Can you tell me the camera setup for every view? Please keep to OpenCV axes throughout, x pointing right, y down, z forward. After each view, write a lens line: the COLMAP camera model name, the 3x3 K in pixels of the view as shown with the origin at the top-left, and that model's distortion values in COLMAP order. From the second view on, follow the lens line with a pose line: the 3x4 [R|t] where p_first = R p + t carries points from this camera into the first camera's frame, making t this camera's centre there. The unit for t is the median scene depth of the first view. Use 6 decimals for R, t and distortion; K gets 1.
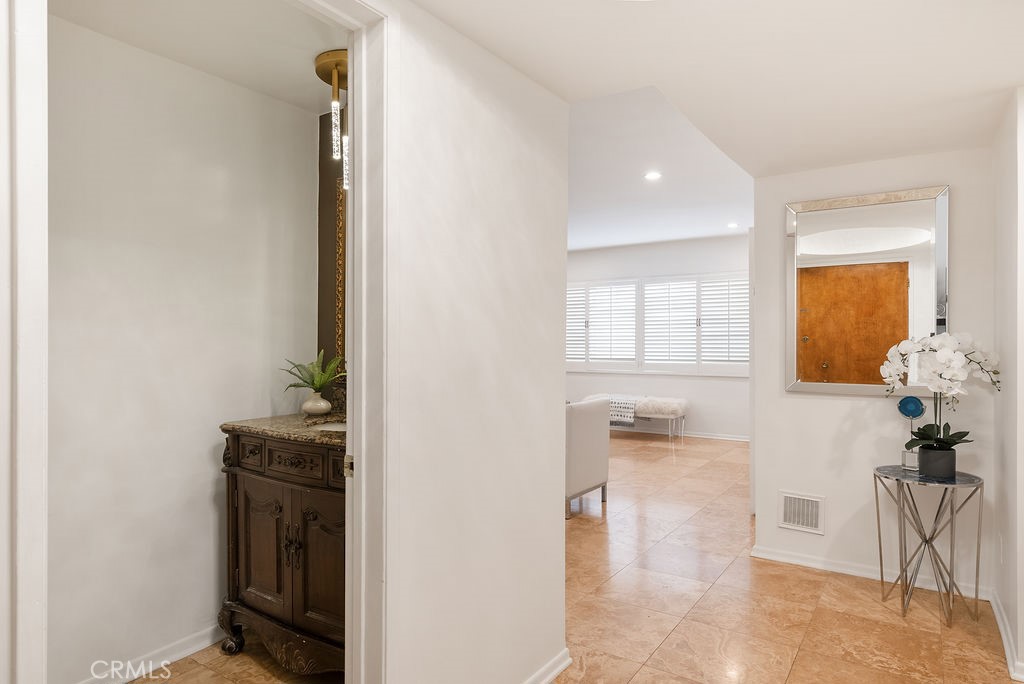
lens RADIAL K [[595.7, 0, 507.3], [0, 595.7, 342.6], [0, 0, 1]] dist [0.006268, 0.000310]
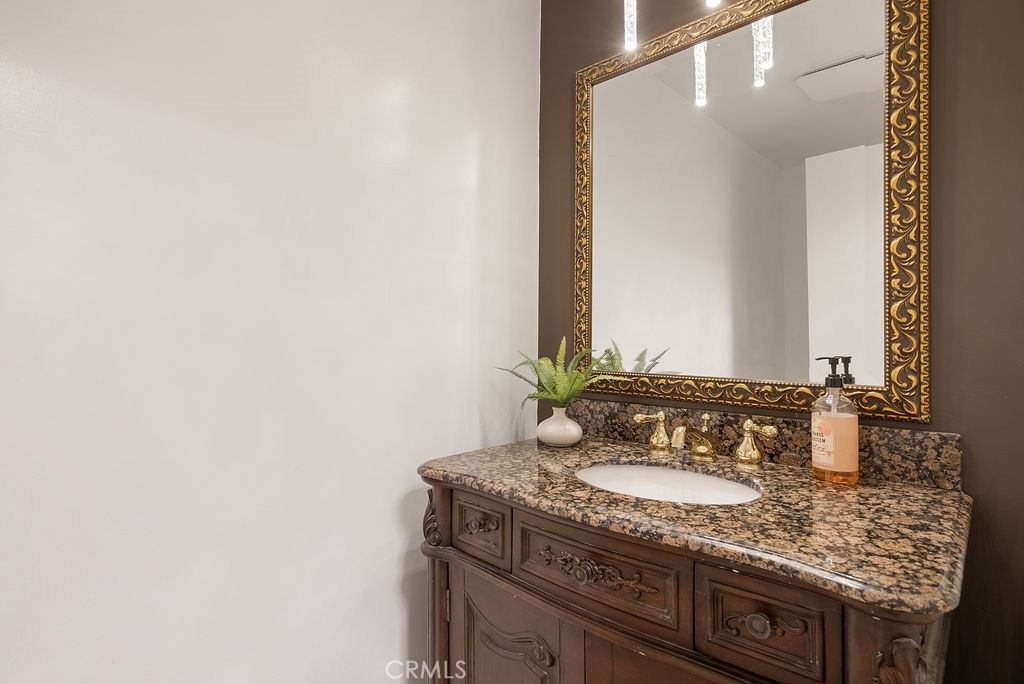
lens RADIAL K [[512.4, 0, 510.5], [0, 512.4, 341.5], [0, 0, 1]] dist [-0.003185, -0.000285]
pose [[0.988381, 0.002282, -0.151982, -0.329221], [-0.003455, 0.999966, -0.007451, 0.024066], [0.151960, 0.007890, 0.988355, 0.548279]]
